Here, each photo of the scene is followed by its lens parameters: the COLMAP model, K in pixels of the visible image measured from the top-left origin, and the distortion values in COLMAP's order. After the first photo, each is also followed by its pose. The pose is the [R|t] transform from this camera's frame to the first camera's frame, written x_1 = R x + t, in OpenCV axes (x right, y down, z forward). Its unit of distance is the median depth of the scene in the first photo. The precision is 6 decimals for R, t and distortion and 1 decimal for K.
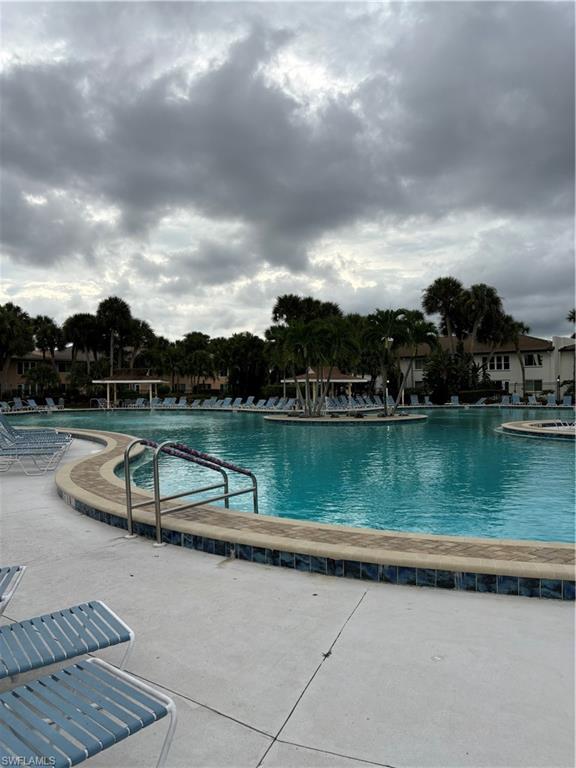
lens RADIAL K [[580.9, 0, 279.4], [0, 580.9, 394.7], [0, 0, 1]] dist [0.041600, -0.055134]
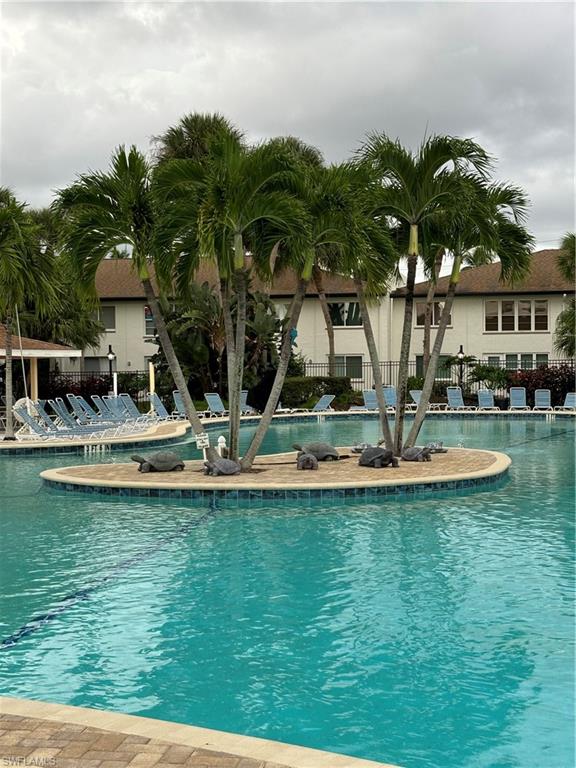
lens RADIAL K [[1145.3, 0, 286.1], [0, 1145.3, 383.1], [0, 0, 1]] dist [0.138313, 0.000000]
pose [[0.833525, -0.005722, 0.552452, -0.137103], [0.005612, 0.999982, 0.001890, -0.005165], [-0.552453, 0.001525, 0.833542, 0.260366]]
